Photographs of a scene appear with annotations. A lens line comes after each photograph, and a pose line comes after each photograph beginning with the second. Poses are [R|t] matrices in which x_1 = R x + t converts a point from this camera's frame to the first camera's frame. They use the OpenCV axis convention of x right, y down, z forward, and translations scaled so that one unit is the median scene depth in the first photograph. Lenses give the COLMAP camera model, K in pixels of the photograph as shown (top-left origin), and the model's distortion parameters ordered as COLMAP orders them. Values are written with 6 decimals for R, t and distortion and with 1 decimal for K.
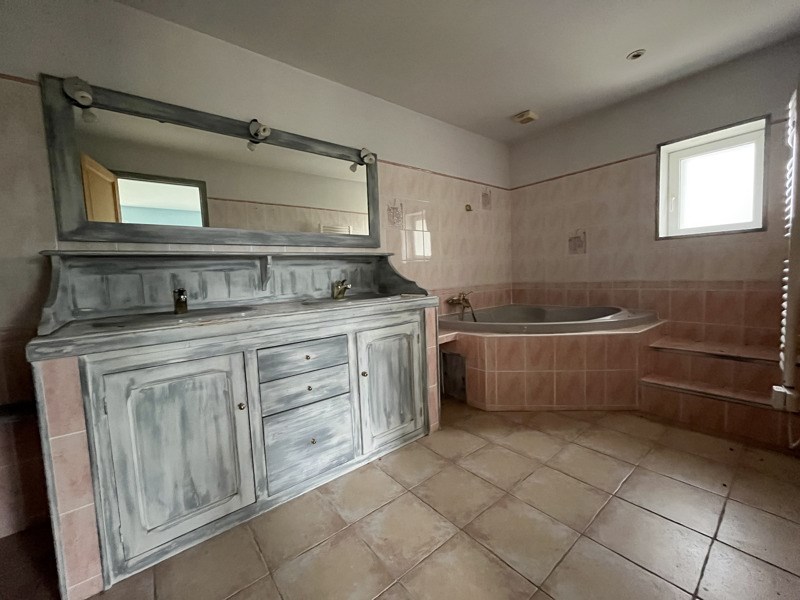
lens RADIAL K [[322.8, 0, 399.7], [0, 322.8, 299.4], [0, 0, 1]] dist [-0.000540, -0.000005]
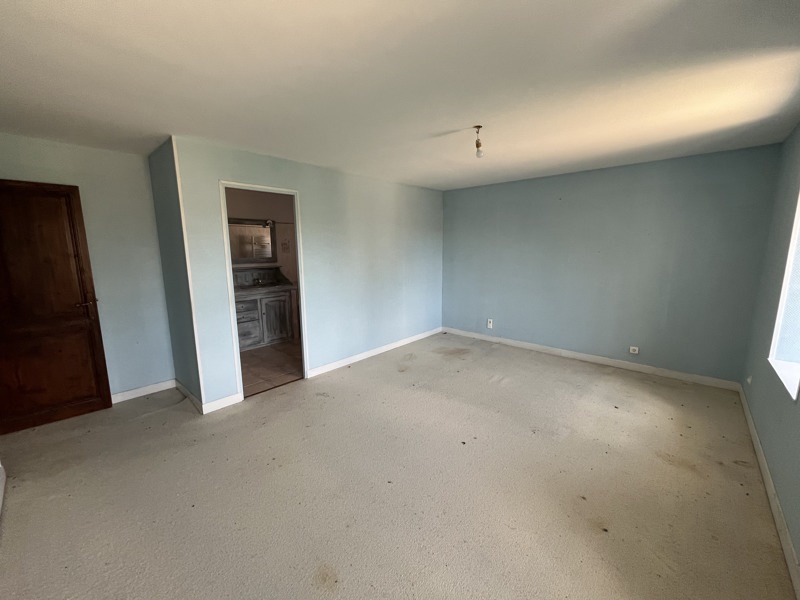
lens RADIAL K [[322.8, 0, 399.5], [0, 322.8, 298.5], [0, 0, 1]] dist [-0.000540, -0.000005]
pose [[0.987430, 0.008336, 0.157836, 0.541955], [-0.019587, 0.997364, 0.069862, -0.107593], [-0.156838, -0.072075, 0.984991, -1.726053]]
